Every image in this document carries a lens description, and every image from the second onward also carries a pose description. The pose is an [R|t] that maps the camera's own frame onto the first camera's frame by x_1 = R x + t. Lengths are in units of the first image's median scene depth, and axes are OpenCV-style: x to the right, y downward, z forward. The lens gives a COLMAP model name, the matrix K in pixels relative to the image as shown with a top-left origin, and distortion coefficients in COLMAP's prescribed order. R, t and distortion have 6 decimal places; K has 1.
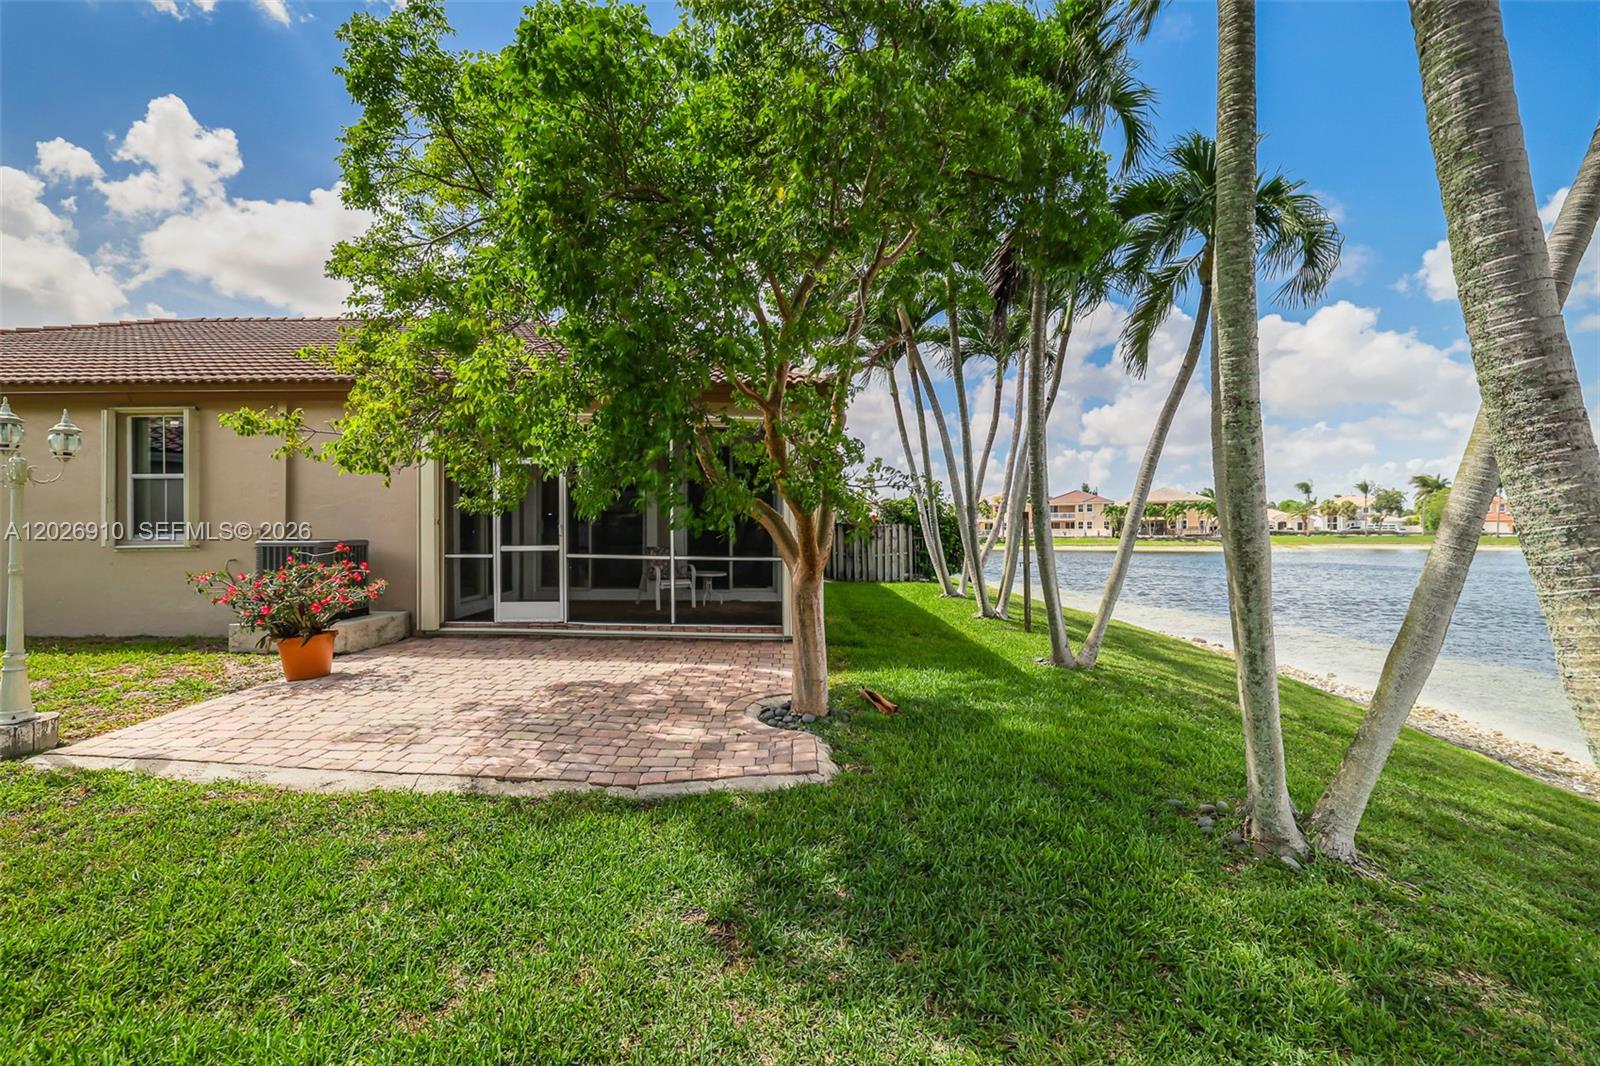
lens RADIAL K [[680.0, 0, 801.4], [0, 680.0, 528.5], [0, 0, 1]] dist [0.001720, 0.000097]
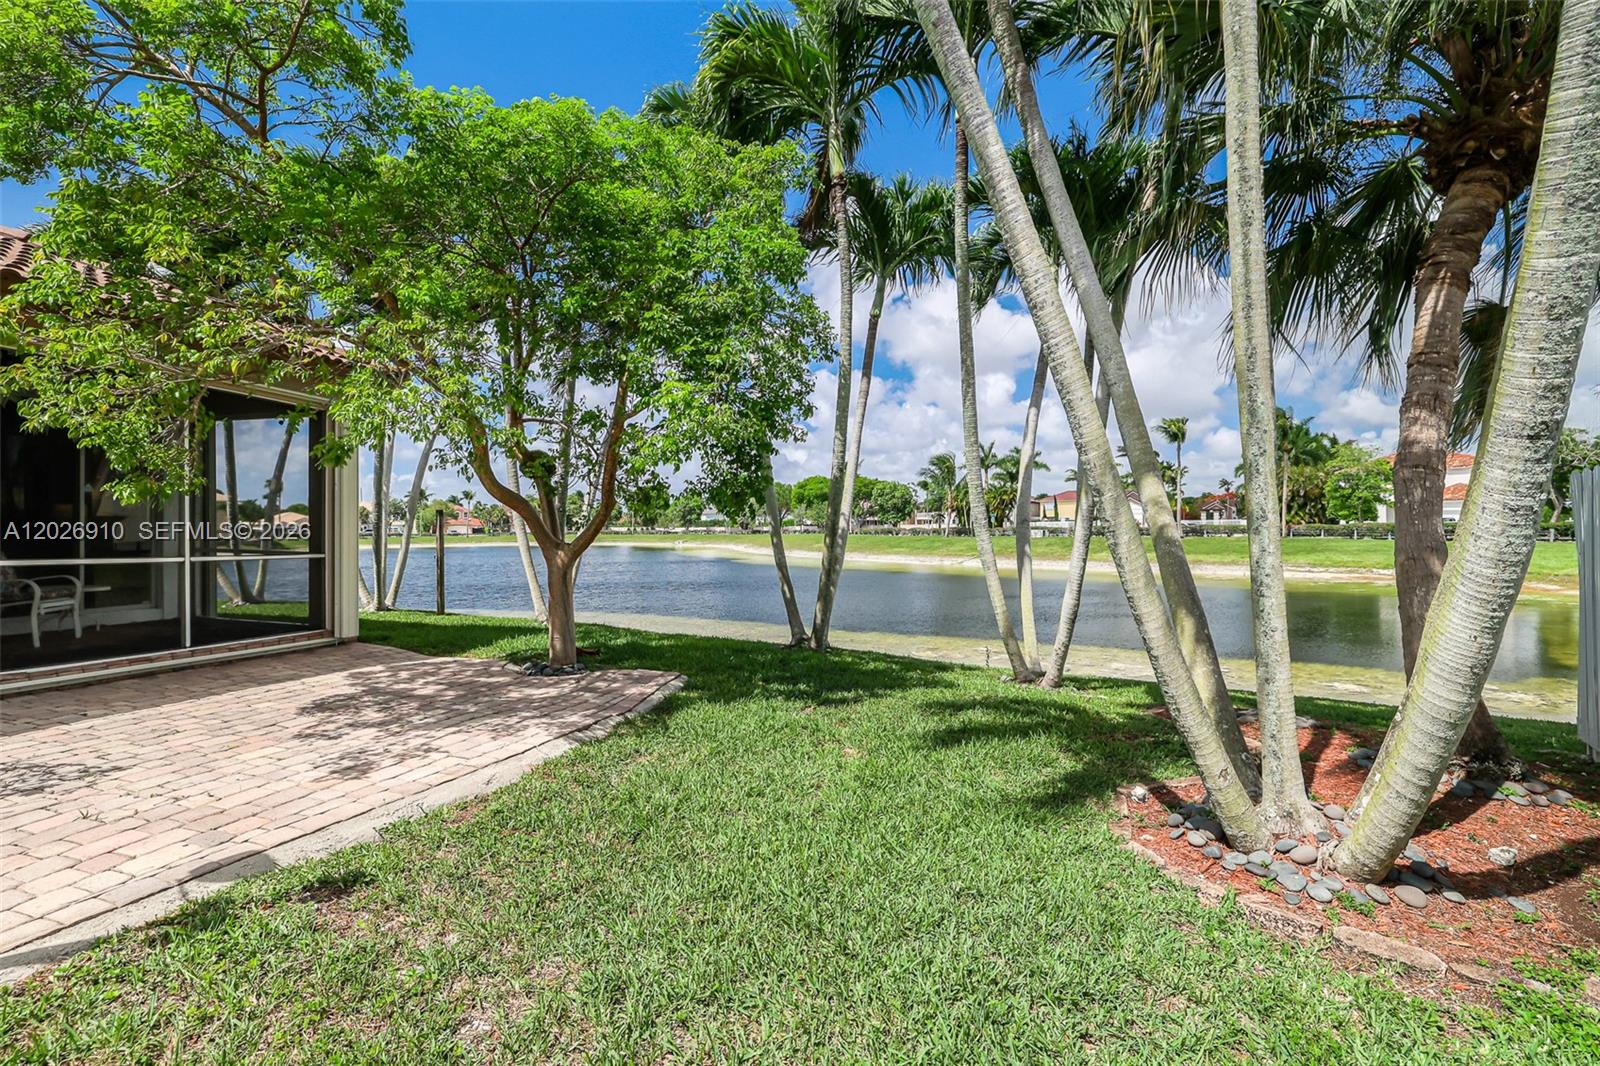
lens RADIAL K [[680.0, 0, 803.8], [0, 680.0, 530.2], [0, 0, 1]] dist [0.001720, 0.000097]
pose [[0.304846, -0.017152, 0.952247, -0.722800], [0.004325, 0.999852, 0.016625, 0.001807], [-0.952392, -0.000950, 0.304875, 0.135350]]
